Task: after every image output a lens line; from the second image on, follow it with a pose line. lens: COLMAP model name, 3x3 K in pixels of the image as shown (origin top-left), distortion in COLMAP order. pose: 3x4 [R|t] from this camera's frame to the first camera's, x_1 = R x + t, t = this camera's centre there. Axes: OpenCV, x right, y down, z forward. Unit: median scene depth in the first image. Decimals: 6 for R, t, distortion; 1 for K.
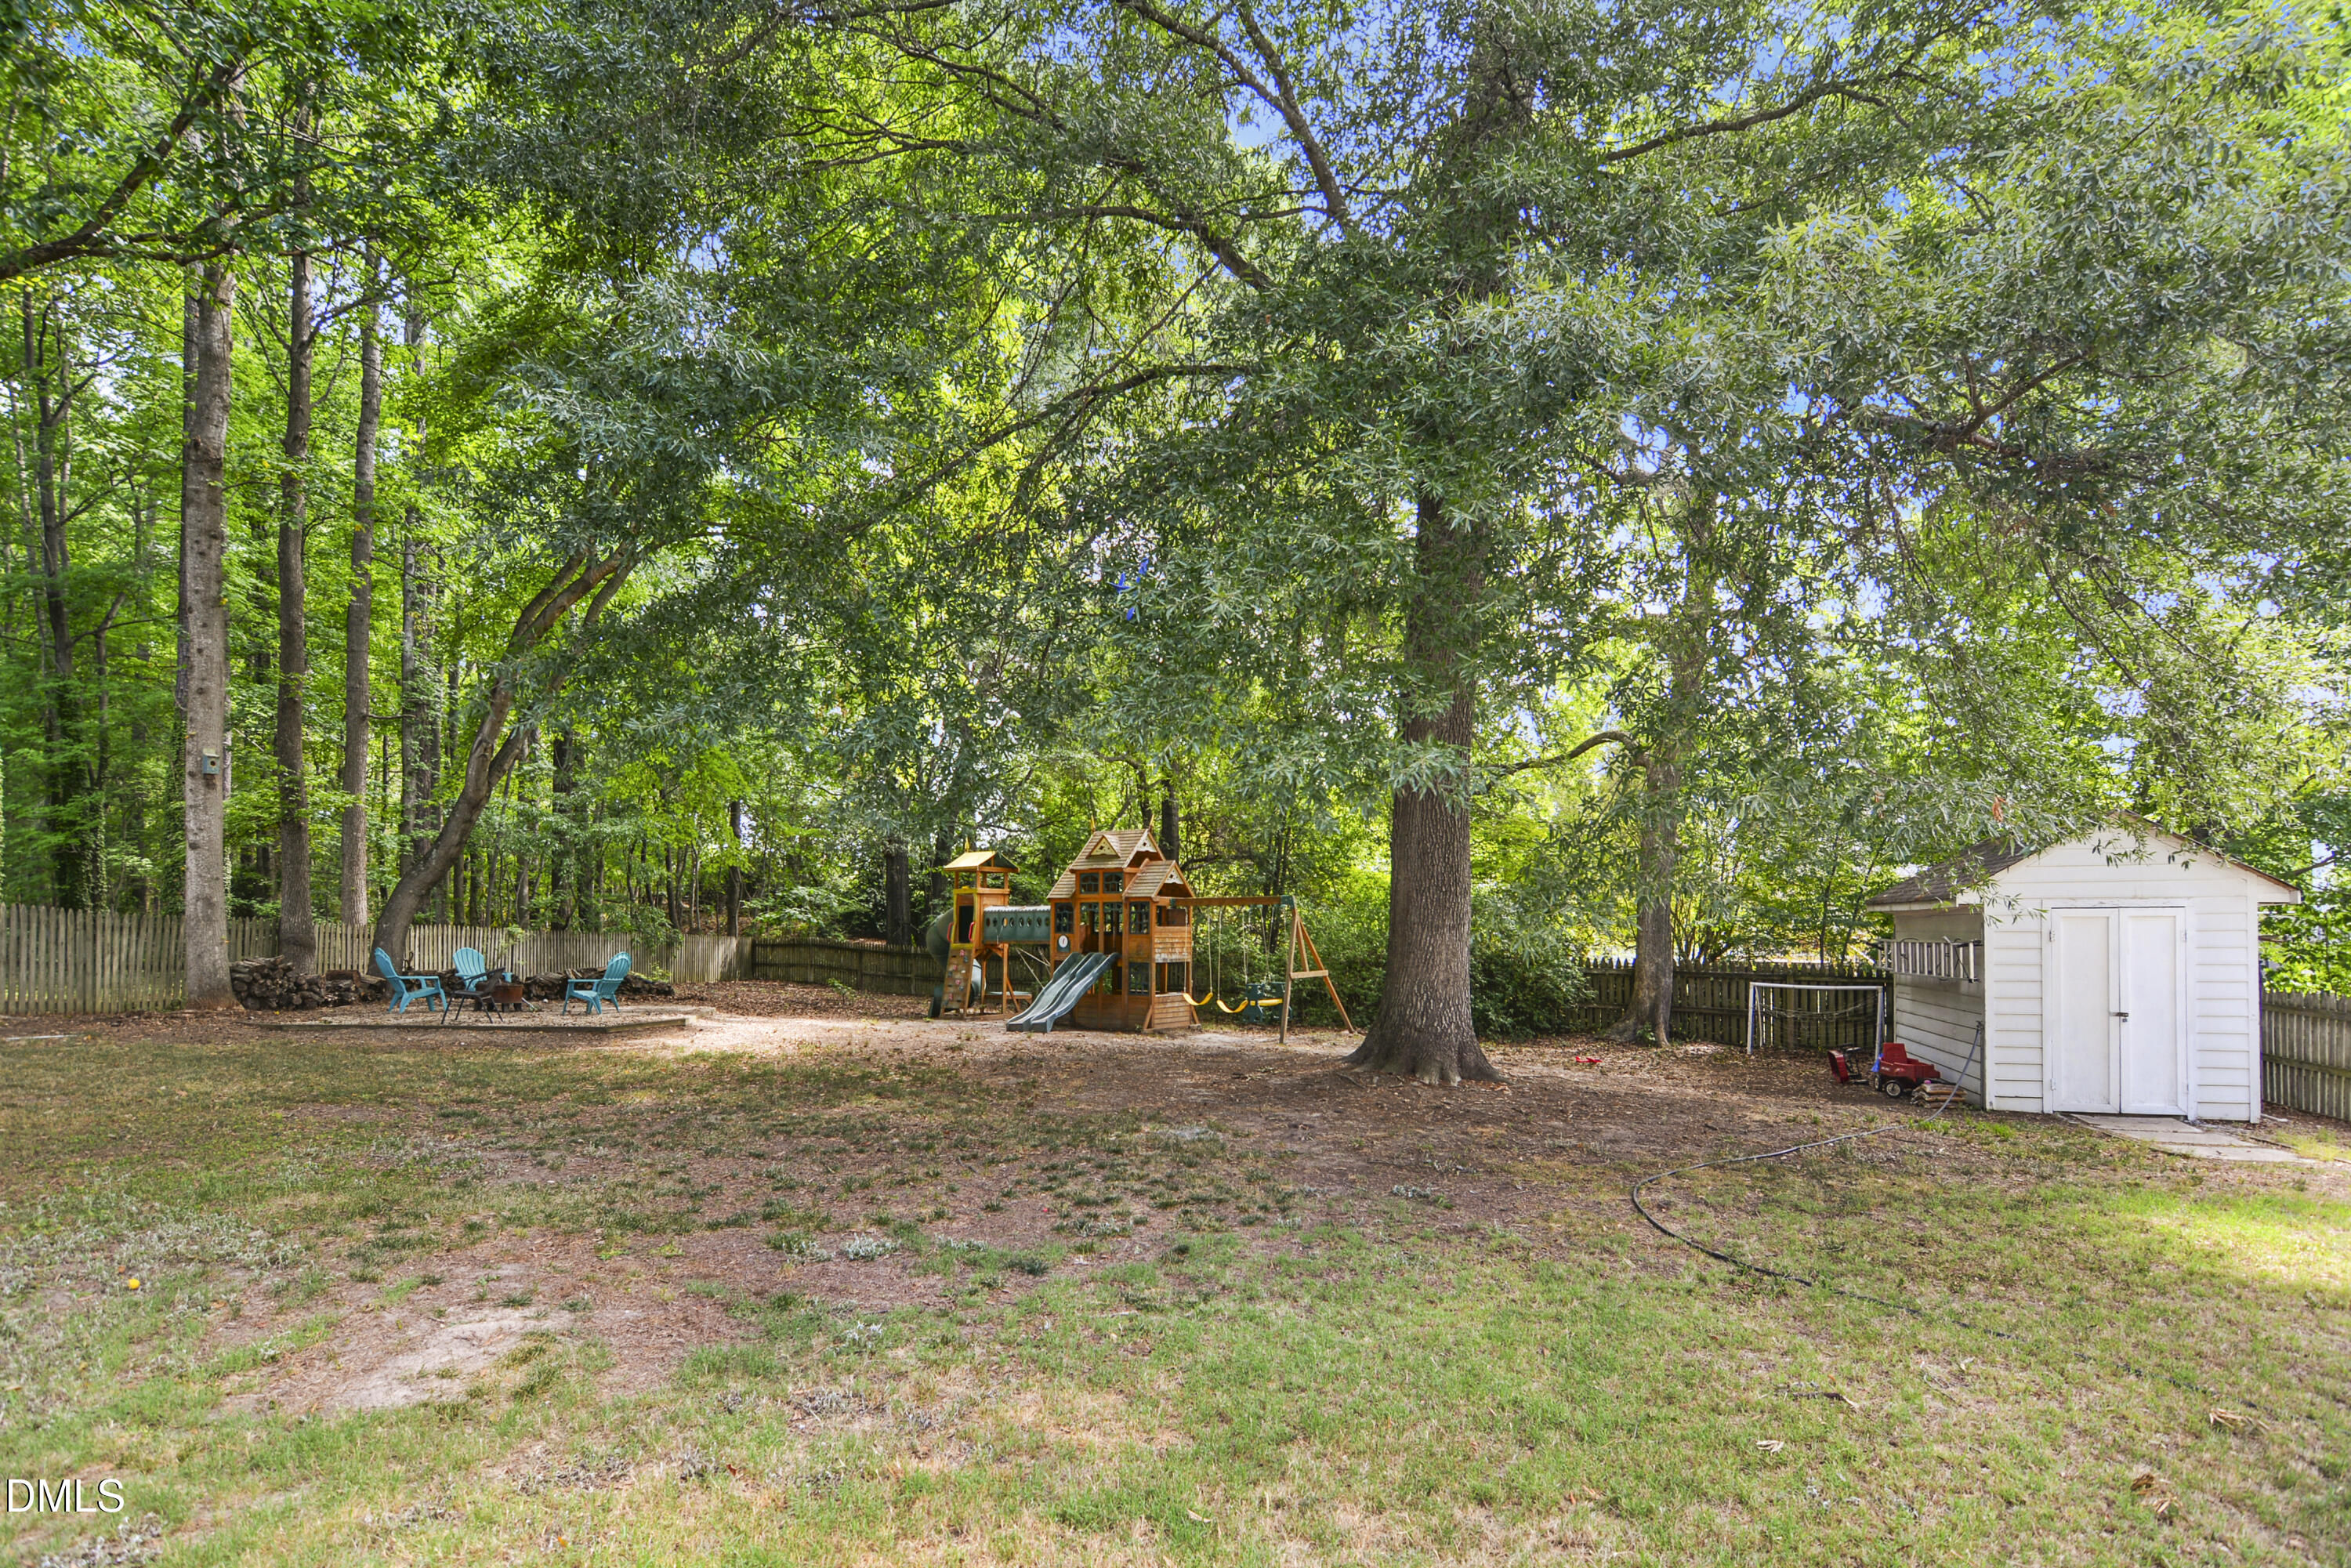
lens RADIAL K [[1138.9, 0, 1140.8], [0, 1138.9, 936.3], [0, 0, 1]] dist [0.004693, 0.000942]
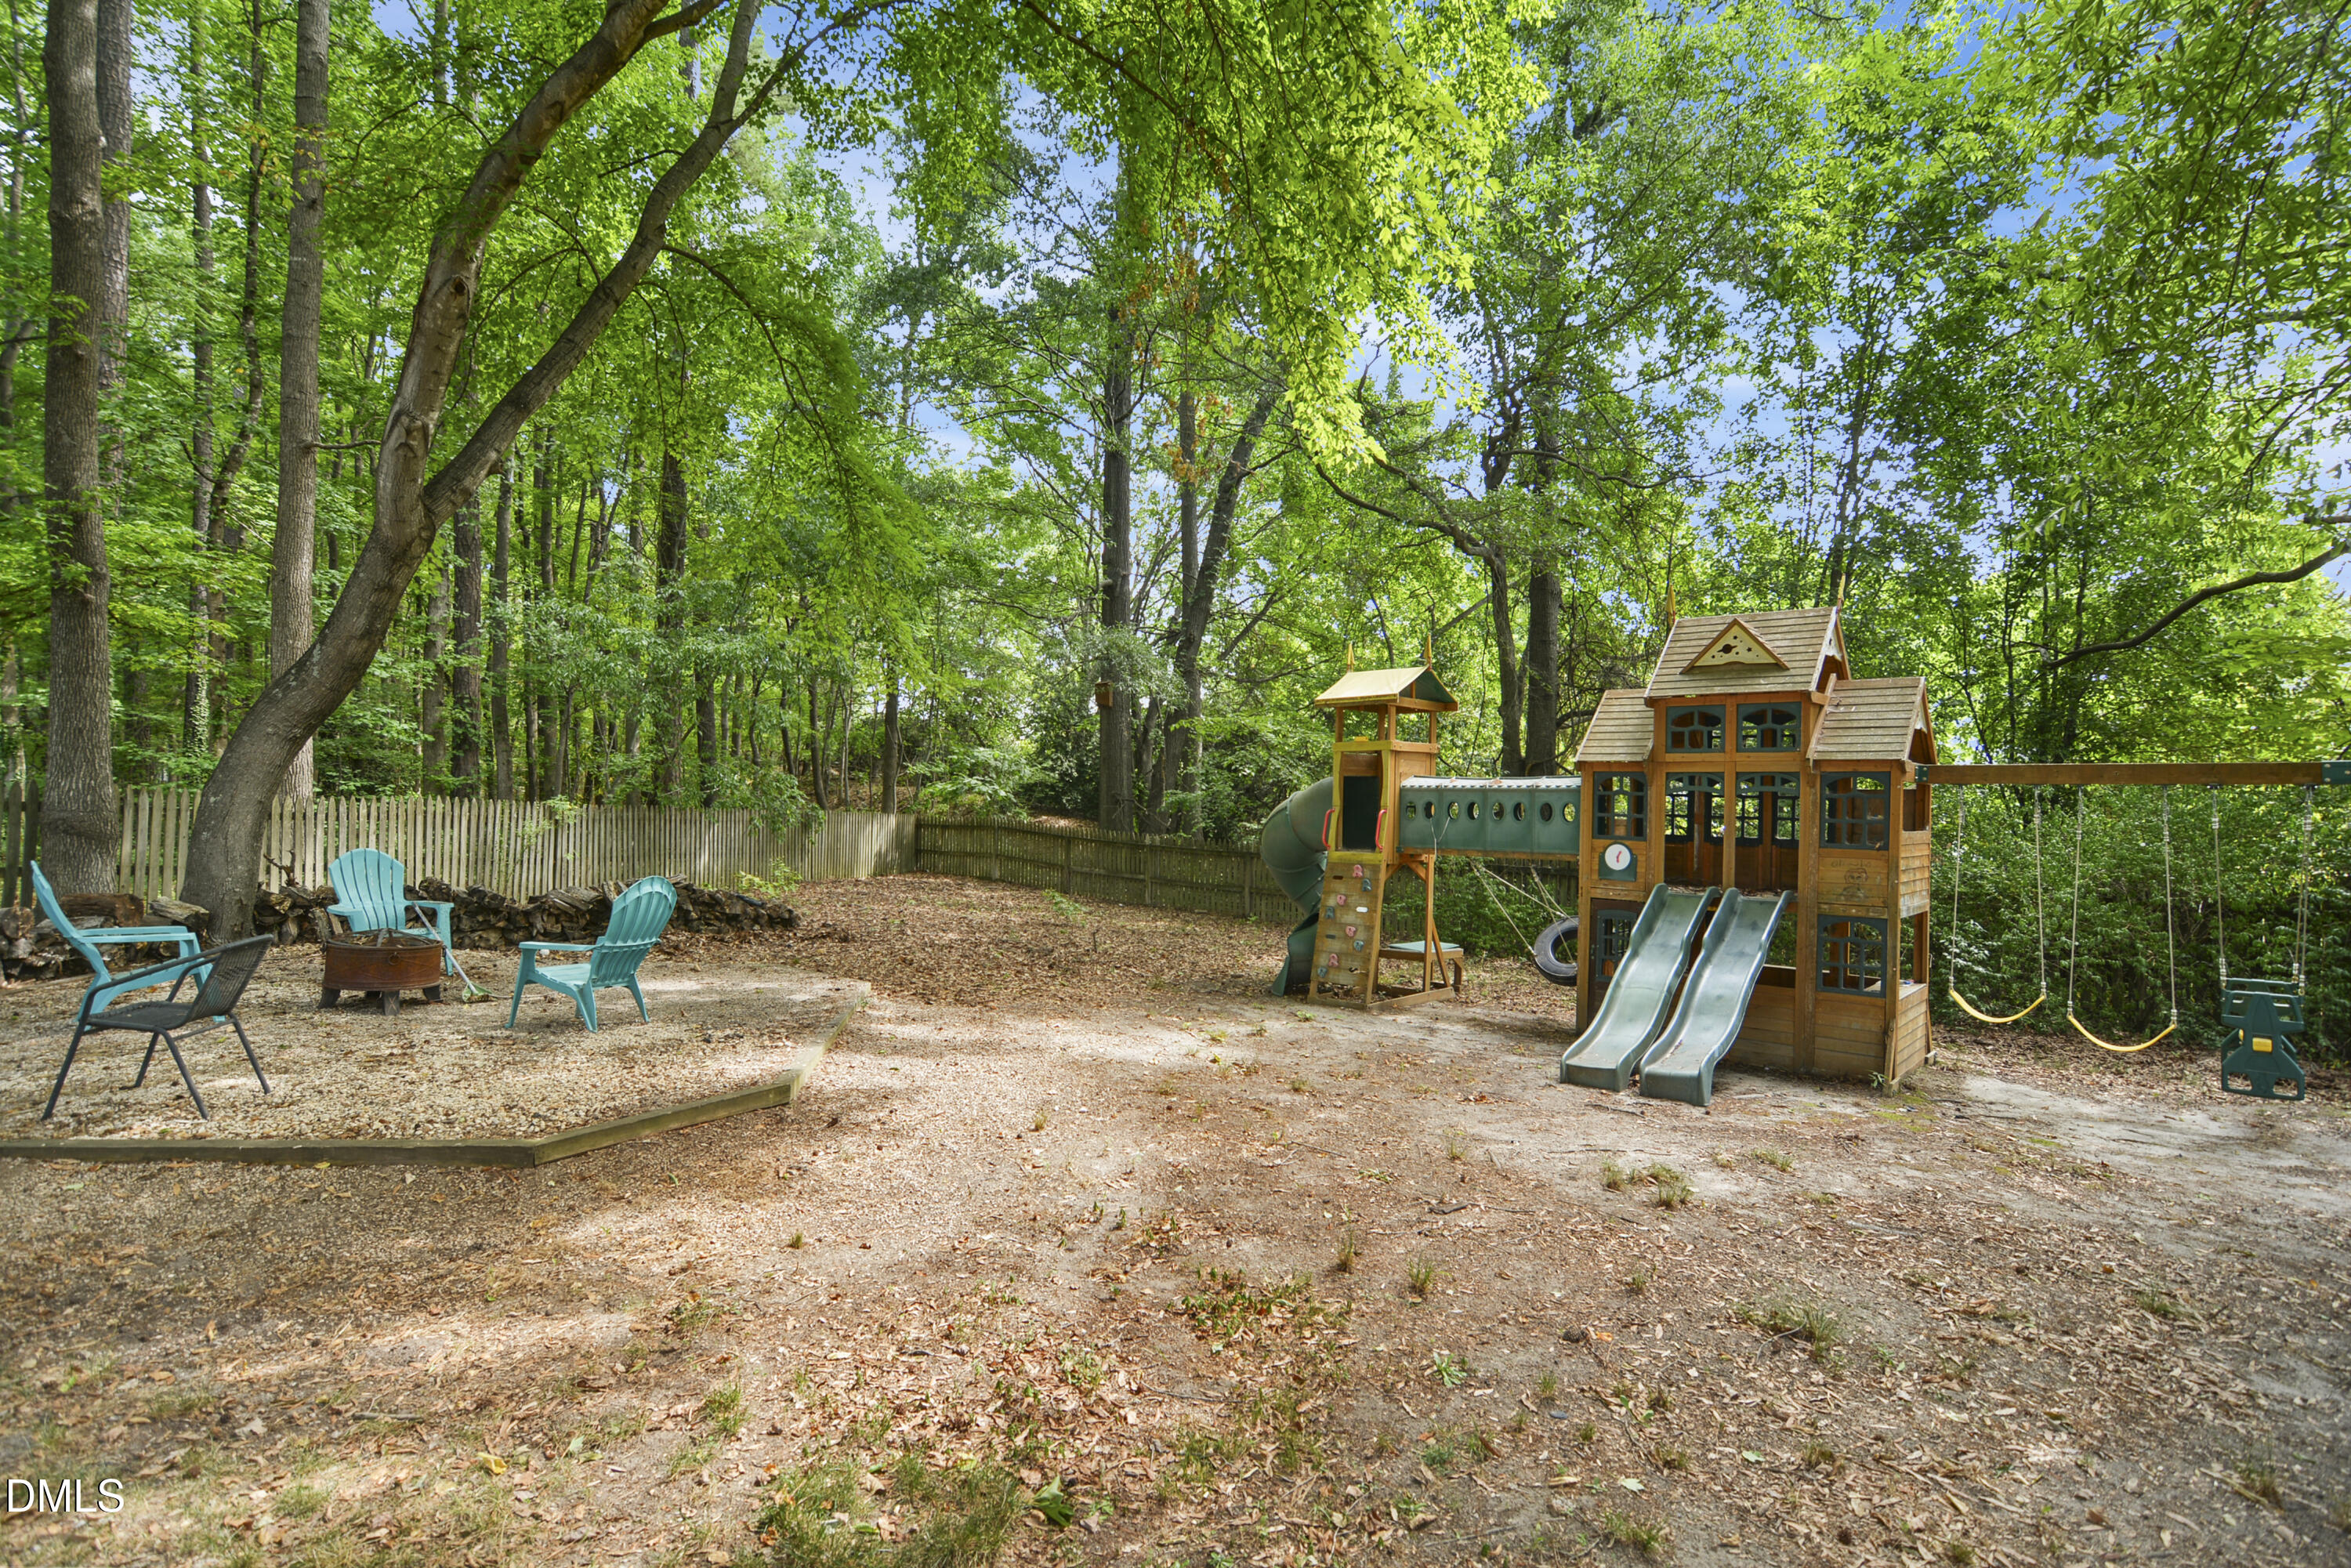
lens RADIAL K [[1138.9, 0, 1177.7], [0, 1138.9, 788.1], [0, 0, 1]] dist [0.004693, 0.000942]
pose [[0.995863, 0.015287, -0.089576, -0.192351], [-0.016945, 0.999699, -0.017770, -0.011312], [0.089277, 0.019214, 0.995821, 0.505517]]
